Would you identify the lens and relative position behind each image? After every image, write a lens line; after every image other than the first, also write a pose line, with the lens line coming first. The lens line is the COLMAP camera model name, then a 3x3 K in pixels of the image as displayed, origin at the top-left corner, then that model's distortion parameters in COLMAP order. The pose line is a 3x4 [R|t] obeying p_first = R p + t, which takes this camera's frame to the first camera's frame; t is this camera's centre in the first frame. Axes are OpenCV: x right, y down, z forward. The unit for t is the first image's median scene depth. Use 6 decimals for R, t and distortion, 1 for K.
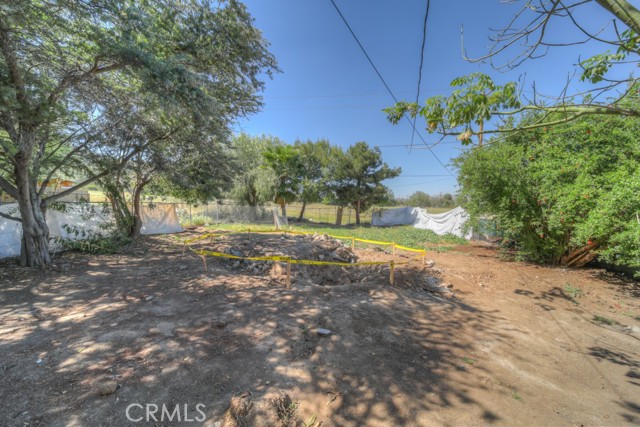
lens RADIAL K [[224.2, 0, 321.6], [0, 224.2, 211.1], [0, 0, 1]] dist [-0.002135, -0.000625]
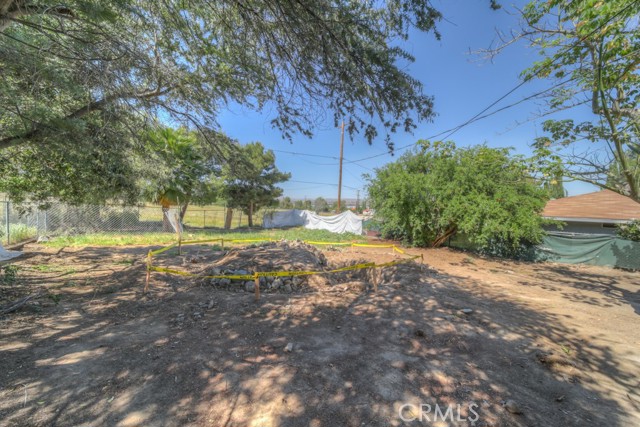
lens RADIAL K [[224.2, 0, 321.6], [0, 224.2, 212.4], [0, 0, 1]] dist [-0.002135, -0.000625]
pose [[0.773434, 0.000730, 0.633876, -0.218055], [-0.001789, 0.999998, 0.001031, -0.006124], [-0.633874, -0.001932, 0.773434, 0.076178]]
